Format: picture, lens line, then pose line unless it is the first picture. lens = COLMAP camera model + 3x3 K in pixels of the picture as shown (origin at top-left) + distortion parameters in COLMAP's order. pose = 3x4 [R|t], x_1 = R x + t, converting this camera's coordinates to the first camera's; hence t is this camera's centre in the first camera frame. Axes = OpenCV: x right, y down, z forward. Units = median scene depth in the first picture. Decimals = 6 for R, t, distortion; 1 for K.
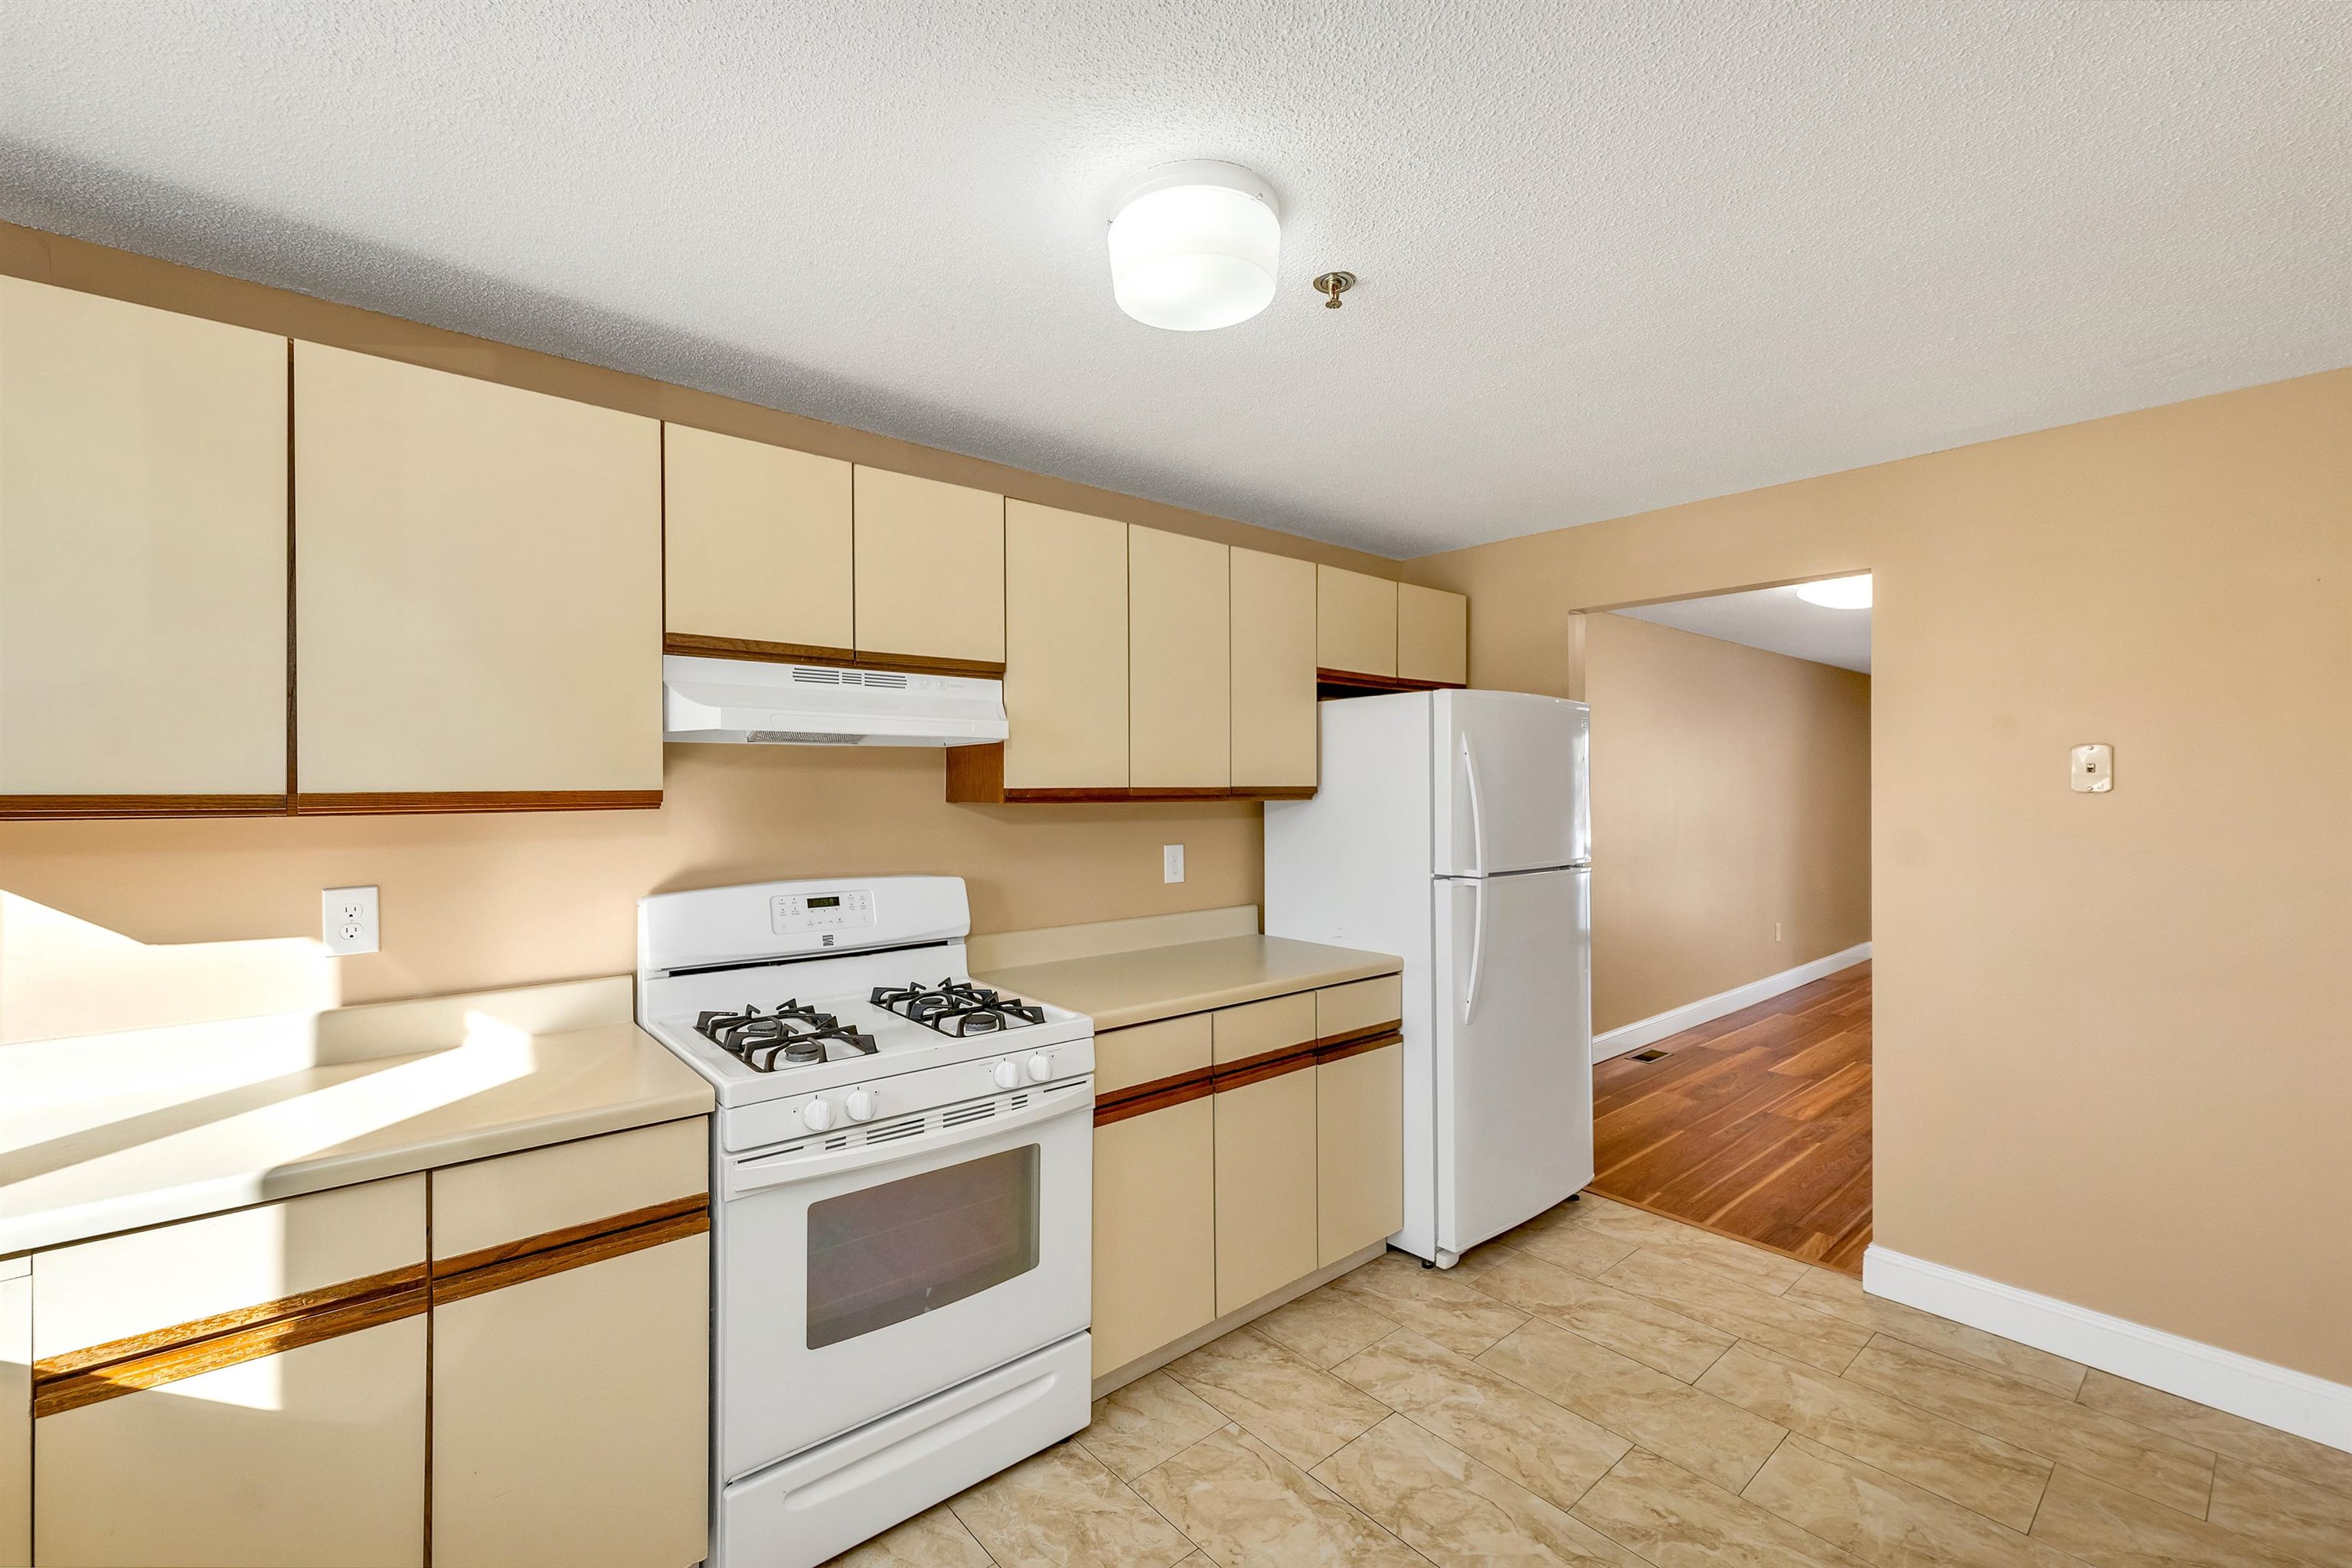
lens RADIAL K [[974.1, 0, 1176.0], [0, 974.1, 784.0], [0, 0, 1]] dist [-0.001752, -0.000124]
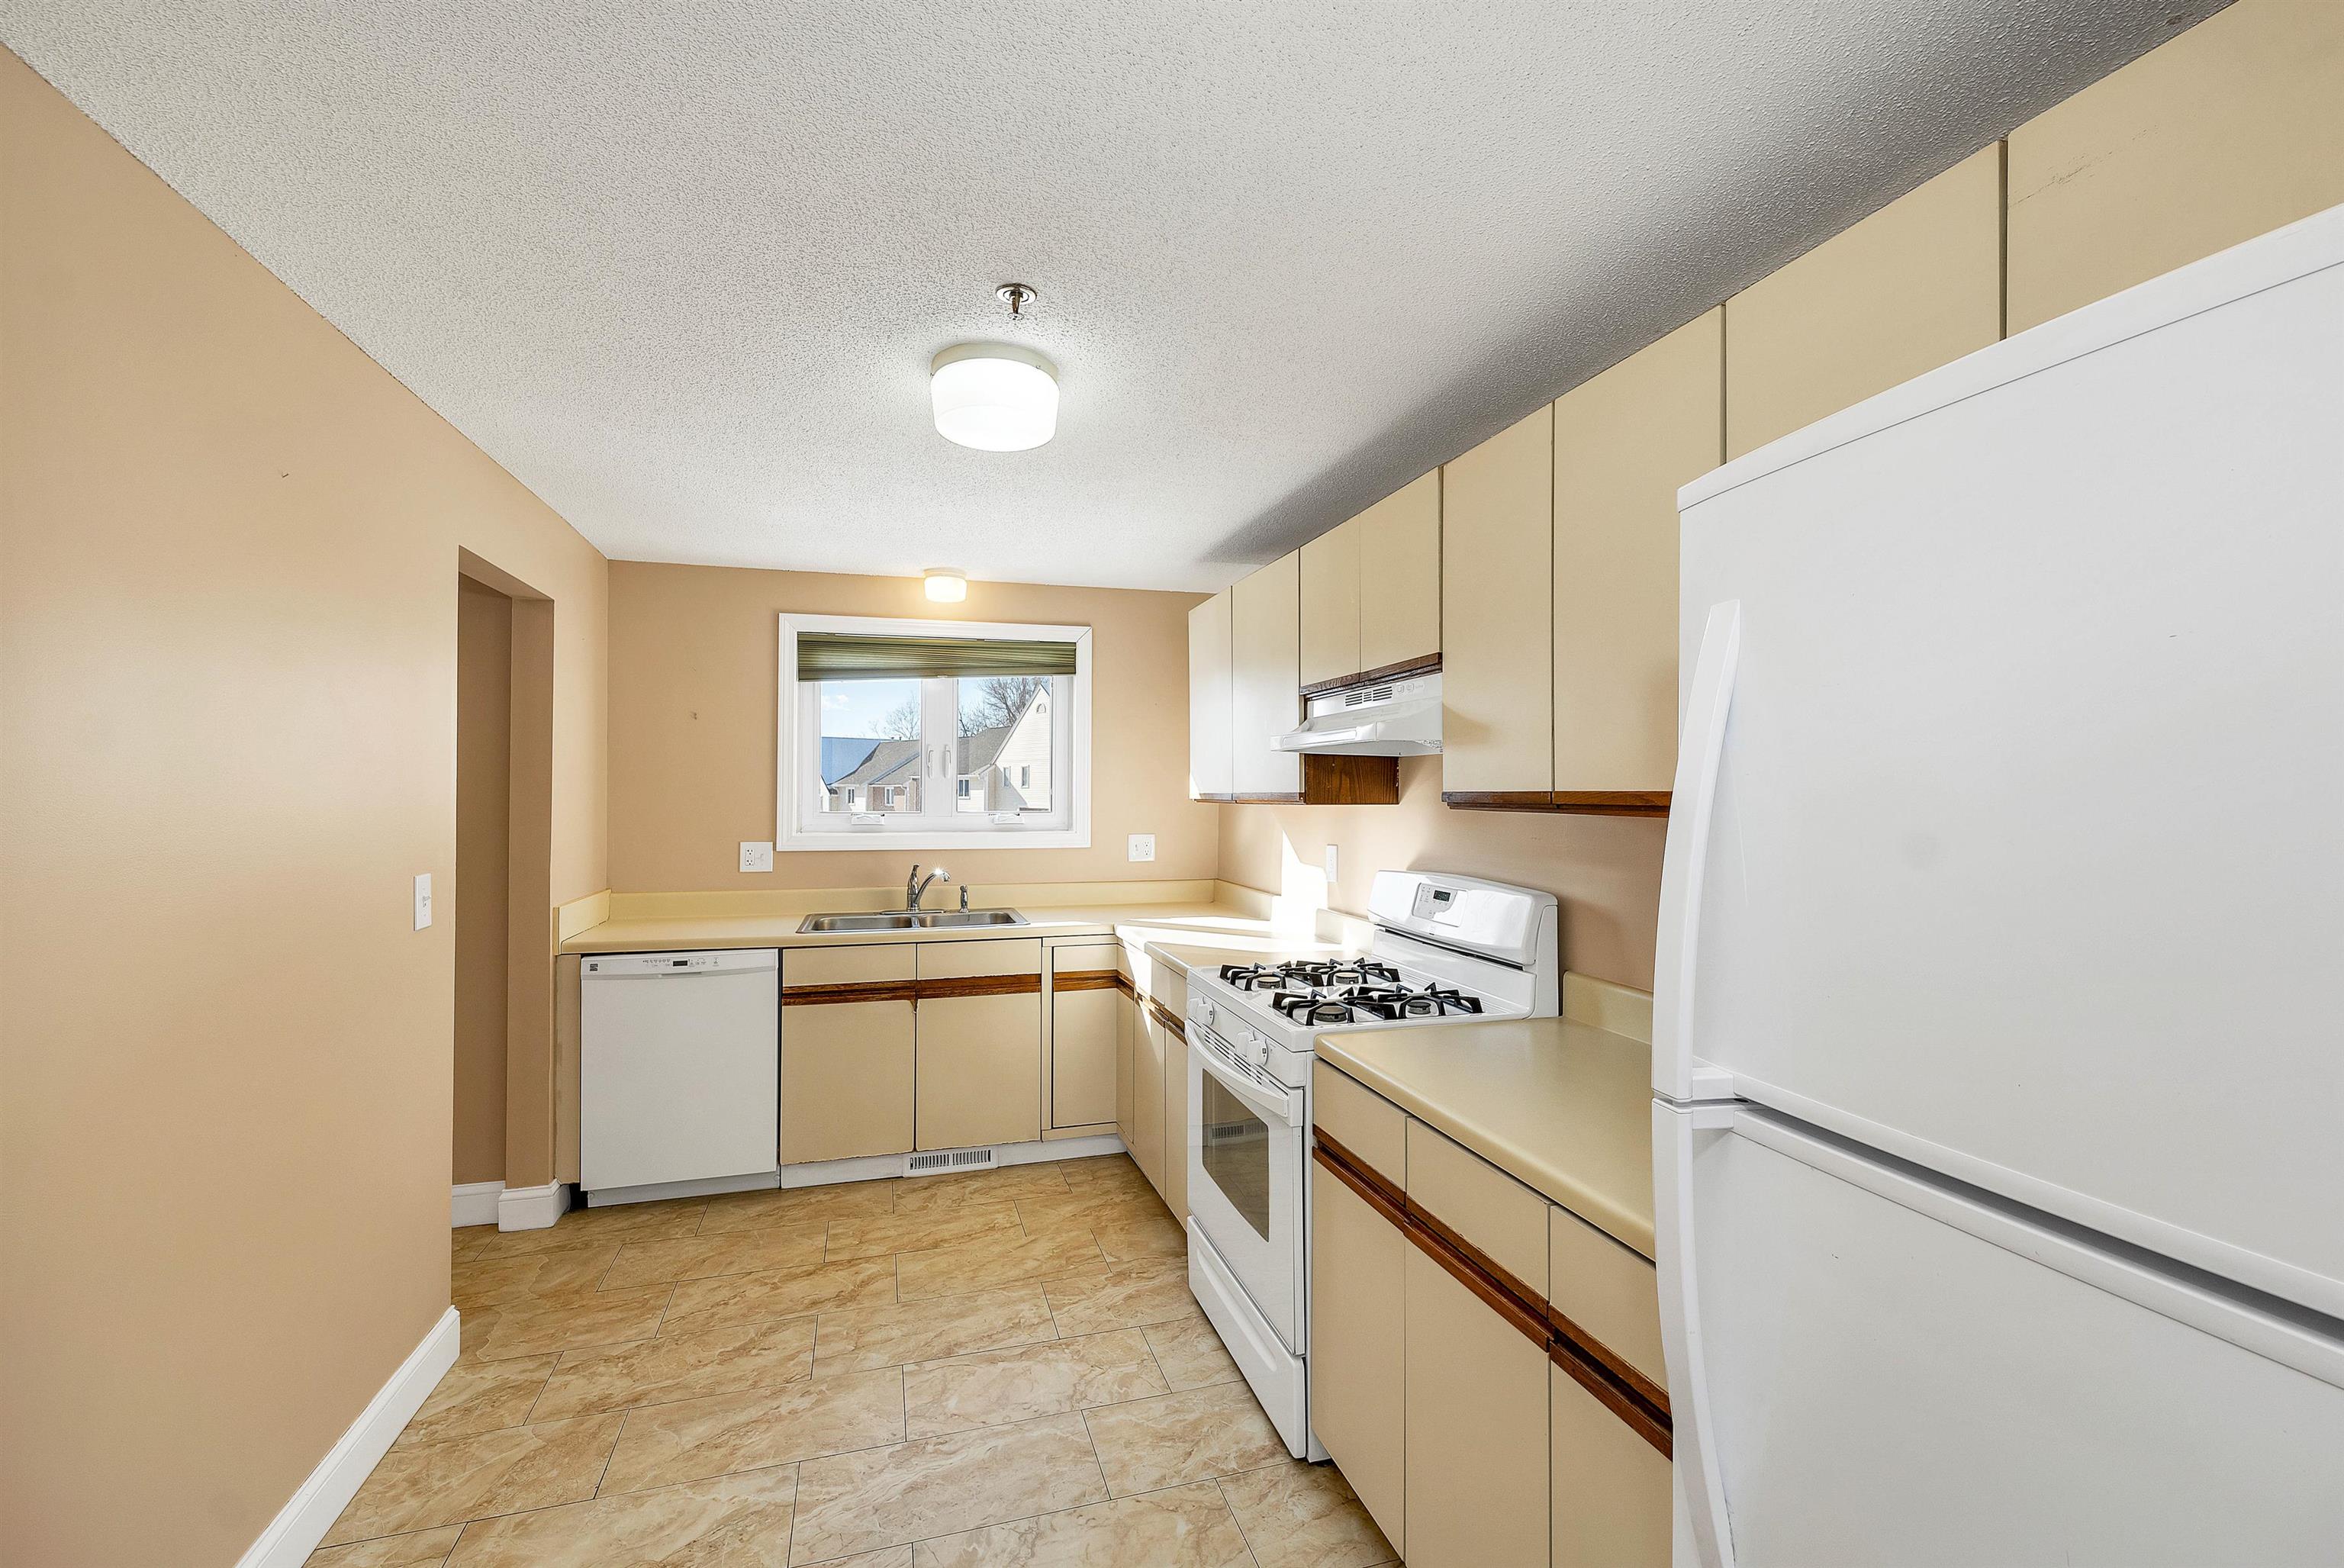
lens RADIAL K [[987.6, 0, 1163.7], [0, 987.6, 781.3], [0, 0, 1]] dist [-0.001195, -0.000073]
pose [[-0.415499, -0.005968, -0.909574, 0.827806], [0.006836, 0.999930, -0.009684, 0.001564], [0.909568, -0.010242, -0.415429, 1.258115]]
